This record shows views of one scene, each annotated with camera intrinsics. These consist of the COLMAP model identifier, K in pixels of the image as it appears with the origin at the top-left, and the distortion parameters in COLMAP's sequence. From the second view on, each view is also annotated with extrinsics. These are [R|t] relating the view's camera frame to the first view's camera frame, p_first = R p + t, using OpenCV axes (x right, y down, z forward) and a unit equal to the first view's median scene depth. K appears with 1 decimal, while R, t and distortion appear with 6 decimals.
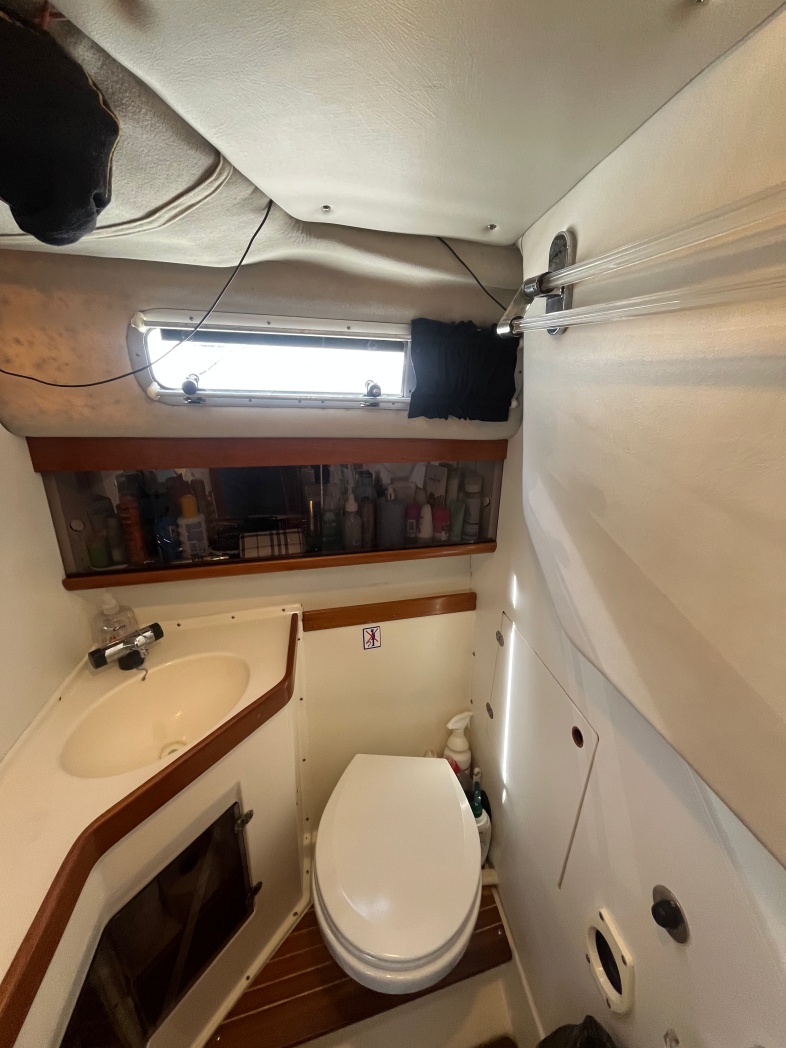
lens RADIAL K [[433.1, 0, 393.0], [0, 433.1, 524.0], [0, 0, 1]] dist [-0.001810, 0.000095]
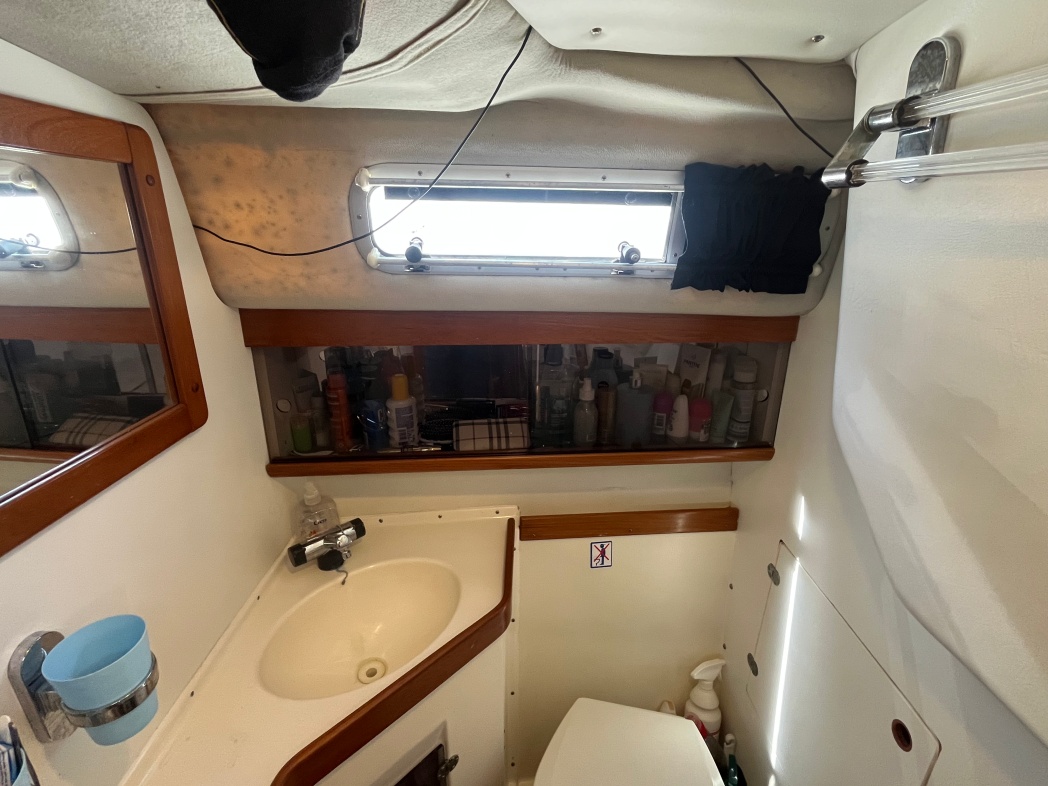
lens RADIAL K [[506.5, 0, 517.7], [0, 506.5, 393.1], [0, 0, 1]] dist [-0.001561, 0.000148]
pose [[0.984176, 0.043246, -0.171834, -0.074768], [-0.044188, 0.999022, -0.001658, -0.043564], [0.171594, 0.009225, 0.985125, 0.050178]]
